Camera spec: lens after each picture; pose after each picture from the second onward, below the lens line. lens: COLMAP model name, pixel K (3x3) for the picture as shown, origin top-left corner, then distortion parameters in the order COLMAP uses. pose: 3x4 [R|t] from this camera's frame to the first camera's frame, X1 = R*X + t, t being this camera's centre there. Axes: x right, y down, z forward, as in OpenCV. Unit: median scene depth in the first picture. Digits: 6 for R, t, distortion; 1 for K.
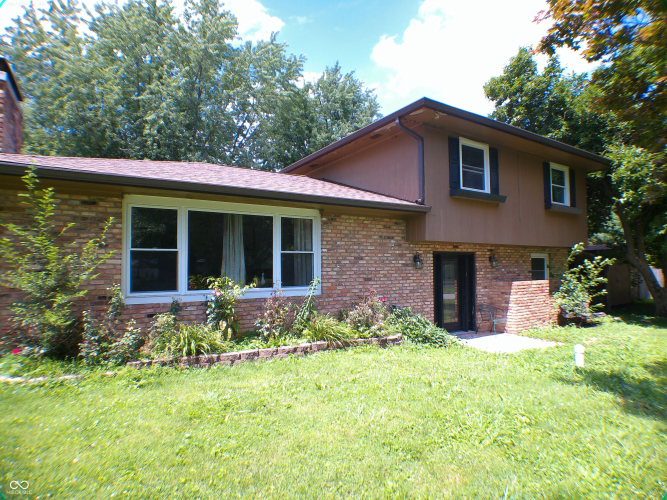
lens RADIAL K [[384.9, 0, 333.5], [0, 384.9, 250.0], [0, 0, 1]] dist [-0.025746, 0.000116]
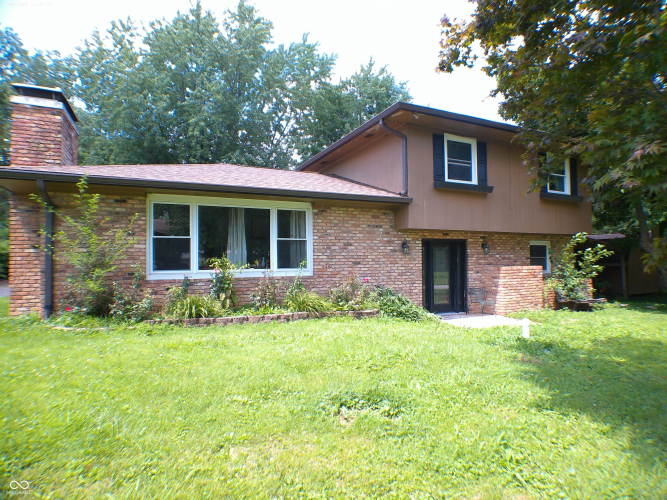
lens RADIAL K [[382.5, 0, 333.5], [0, 382.5, 250.0], [0, 0, 1]] dist [0.000882, -0.058794]
pose [[0.992026, -0.003545, -0.125987, 0.155036], [0.006041, 0.999793, 0.019434, 0.014577], [0.125892, -0.020040, 0.991841, -0.127468]]
